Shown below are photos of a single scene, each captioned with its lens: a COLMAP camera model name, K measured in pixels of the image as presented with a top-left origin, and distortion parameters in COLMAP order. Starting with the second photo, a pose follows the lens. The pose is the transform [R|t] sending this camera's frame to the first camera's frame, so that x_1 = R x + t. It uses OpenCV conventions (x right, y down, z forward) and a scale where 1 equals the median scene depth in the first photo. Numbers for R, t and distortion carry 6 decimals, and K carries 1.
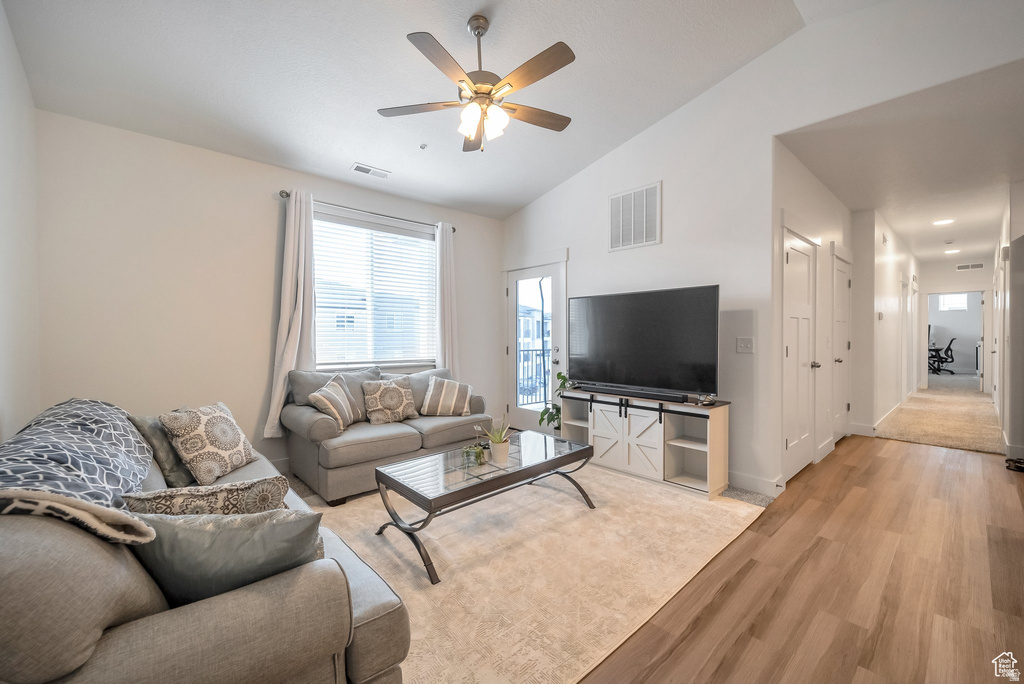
lens RADIAL K [[412.7, 0, 512.0], [0, 412.7, 342.0], [0, 0, 1]] dist [-0.001835, -0.000077]
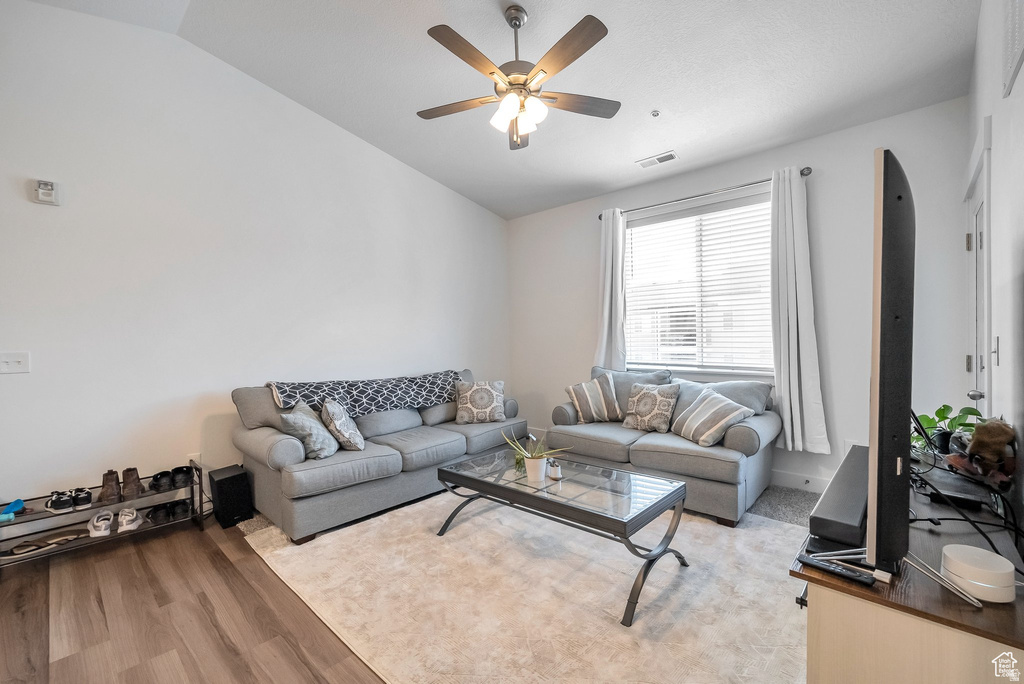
lens RADIAL K [[432.7, 0, 512.0], [0, 432.7, 342.0], [0, 0, 1]] dist [0.001904, 0.000226]
pose [[0.090320, 0.012263, -0.995837, 0.663410], [-0.001942, 0.999924, 0.012138, -0.015217], [0.995911, 0.000837, 0.090337, 0.636538]]
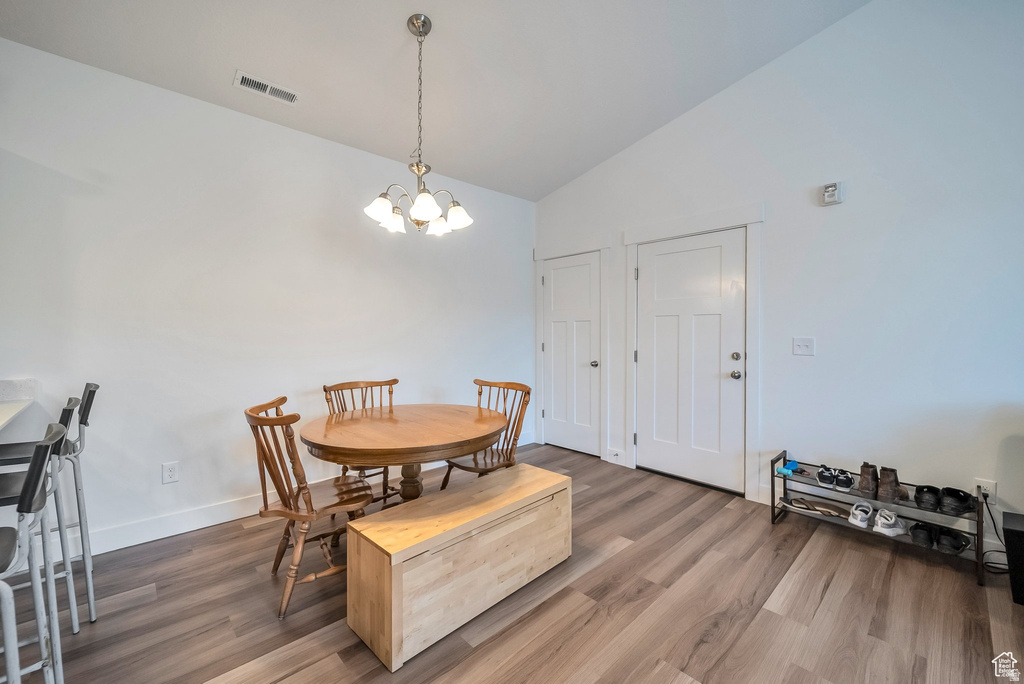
lens RADIAL K [[417.5, 0, 512.6], [0, 417.5, 333.0], [0, 0, 1]] dist [0.000107, 0.000250]
pose [[-0.999743, 0.003267, -0.022453, 0.459523], [0.002806, 0.999785, 0.020544, -0.015625], [0.022515, 0.020476, -0.999537, 0.694226]]
